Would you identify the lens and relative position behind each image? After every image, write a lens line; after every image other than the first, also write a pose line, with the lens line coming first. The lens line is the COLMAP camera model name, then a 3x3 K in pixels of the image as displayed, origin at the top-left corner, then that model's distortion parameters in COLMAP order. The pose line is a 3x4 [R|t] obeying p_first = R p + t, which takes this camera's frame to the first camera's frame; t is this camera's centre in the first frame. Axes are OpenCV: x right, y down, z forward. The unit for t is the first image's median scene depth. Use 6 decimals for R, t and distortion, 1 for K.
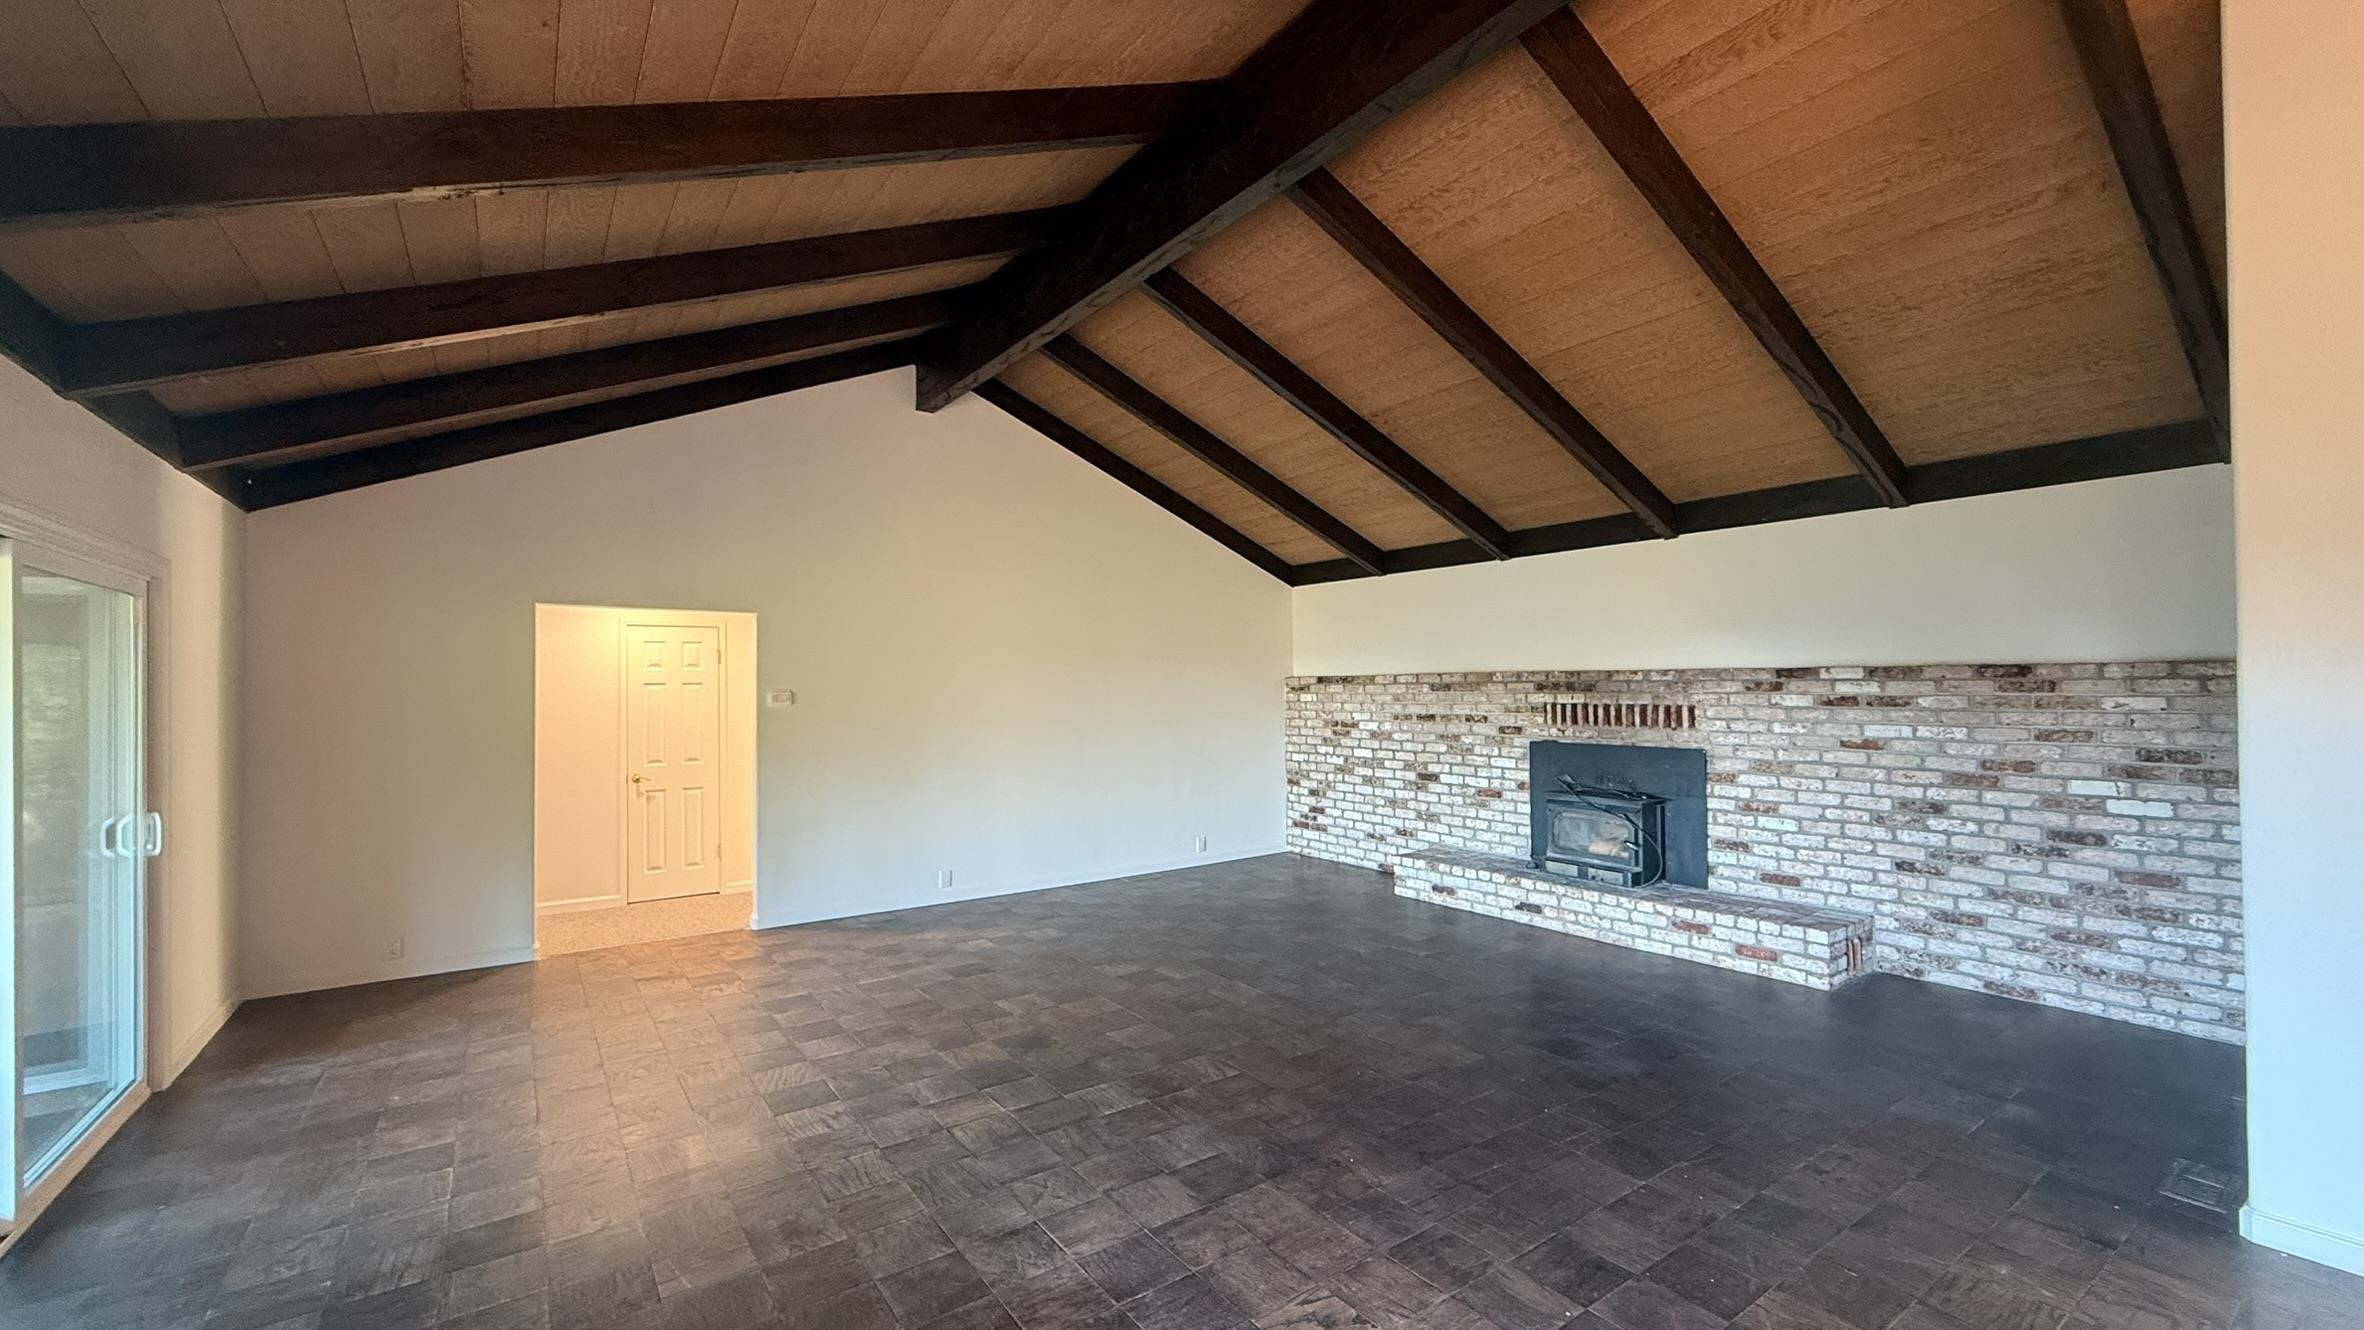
lens RADIAL K [[948.9, 0, 1197.9], [0, 948.9, 680.4], [0, 0, 1]] dist [-0.002477, -0.000342]
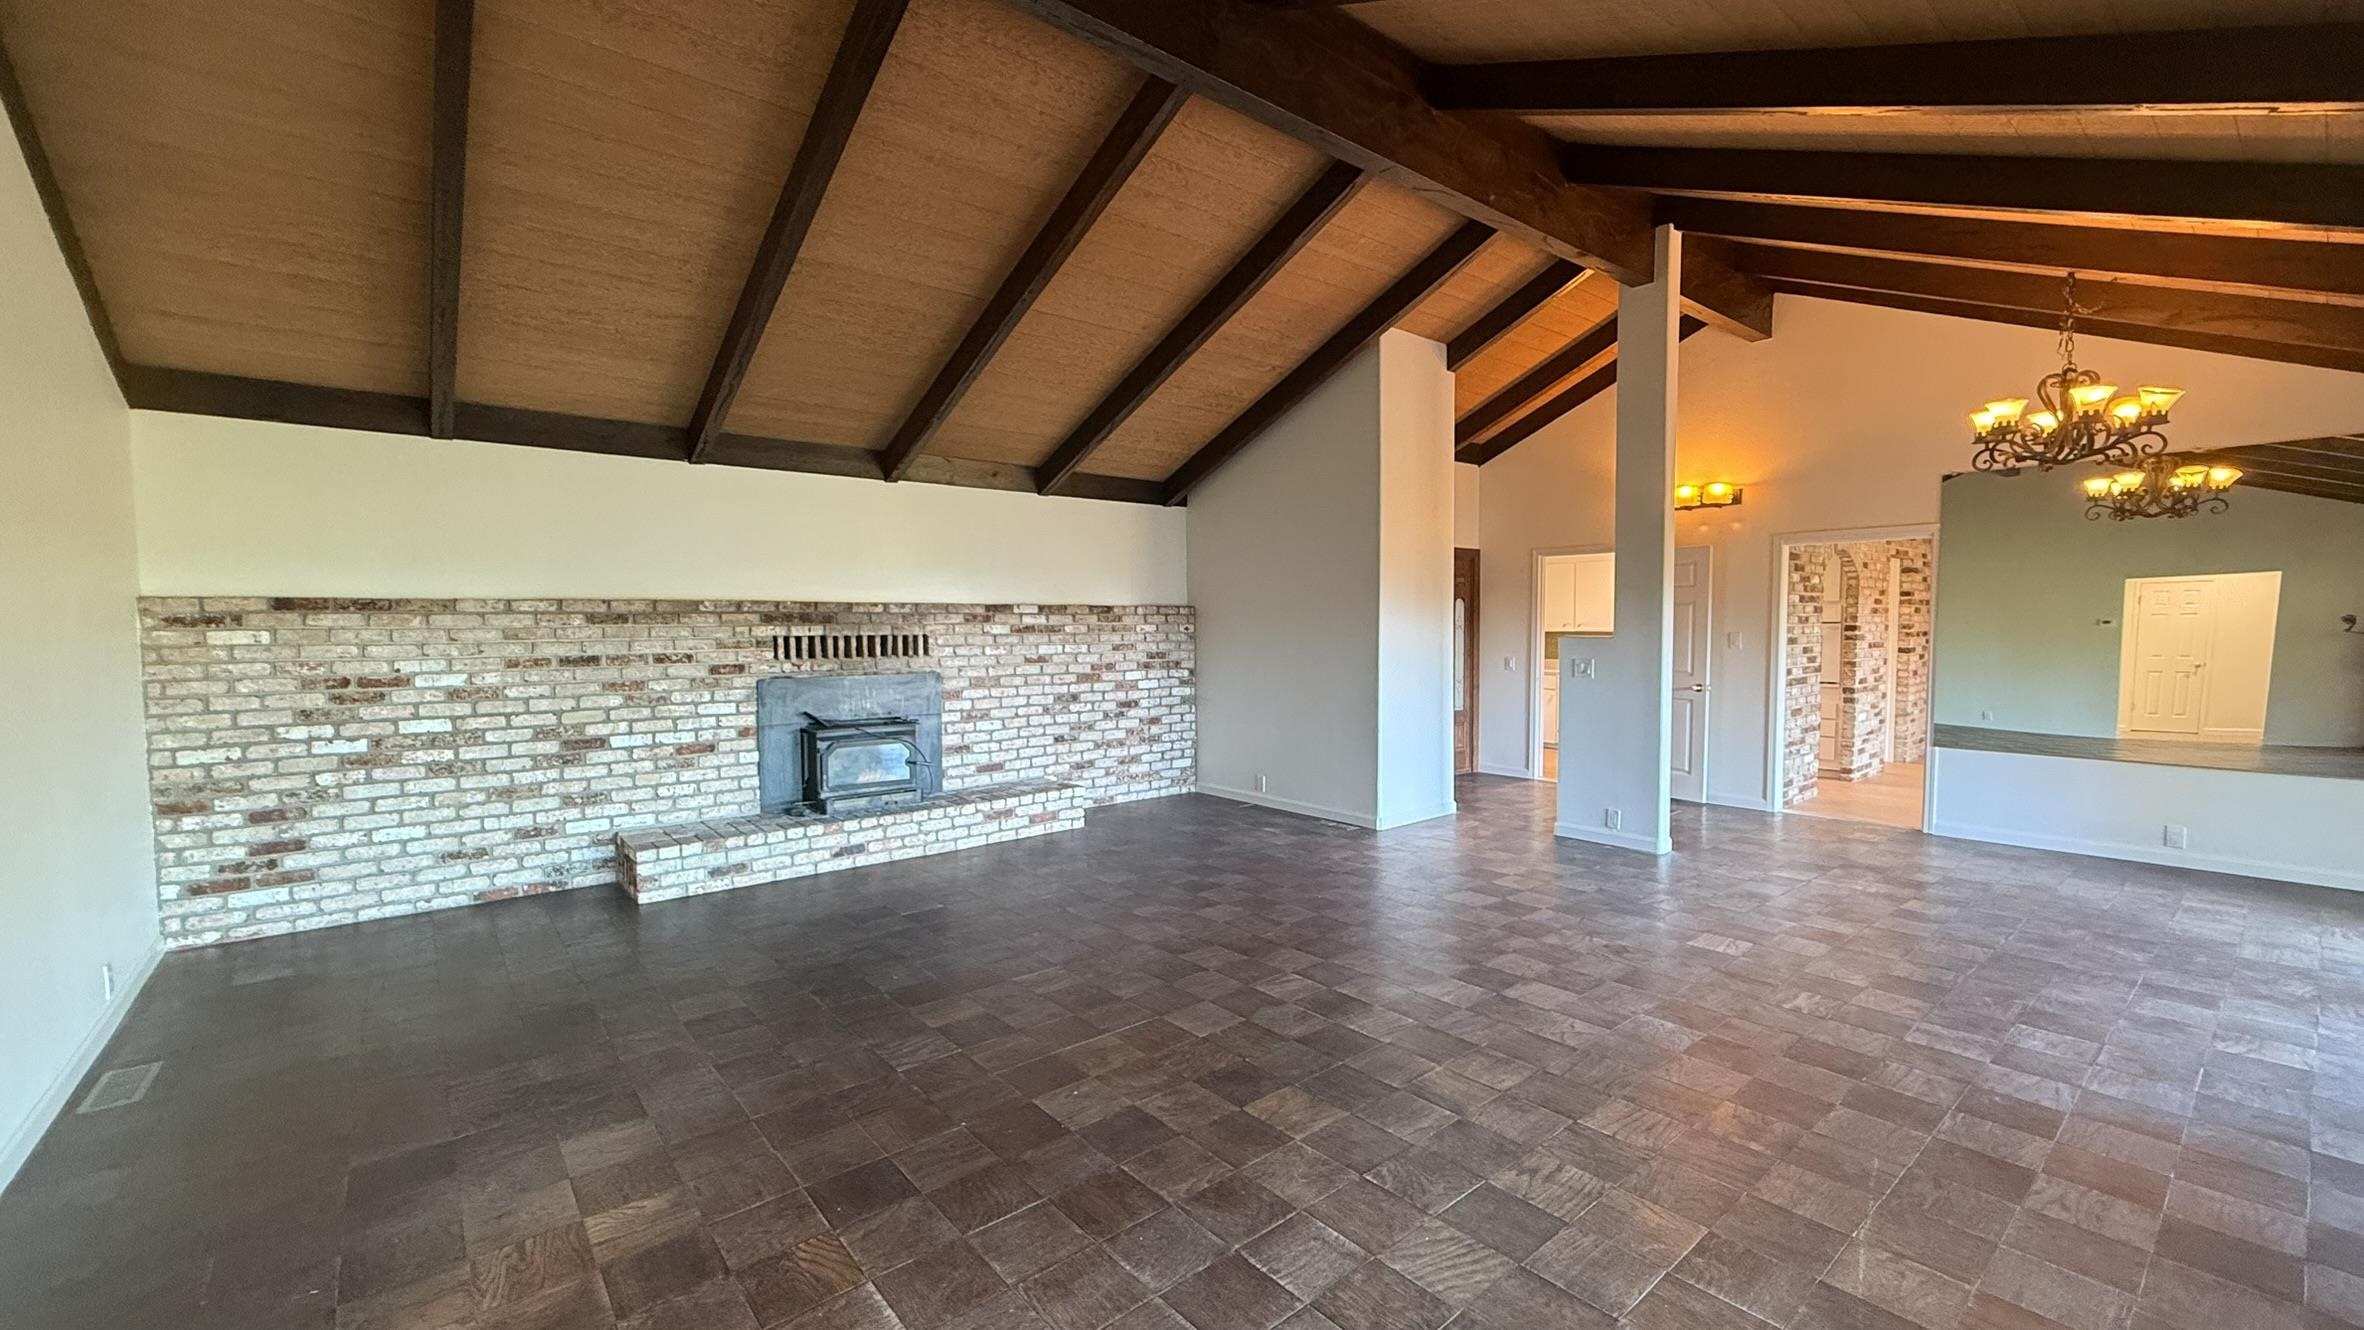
lens RADIAL K [[948.9, 0, 1199.3], [0, 948.9, 666.9], [0, 0, 1]] dist [-0.002477, -0.000342]
pose [[-0.077146, -0.046999, 0.995911, -0.585933], [-0.006824, 0.998890, 0.046611, 0.008268], [-0.996996, -0.003200, -0.077381, 0.689801]]
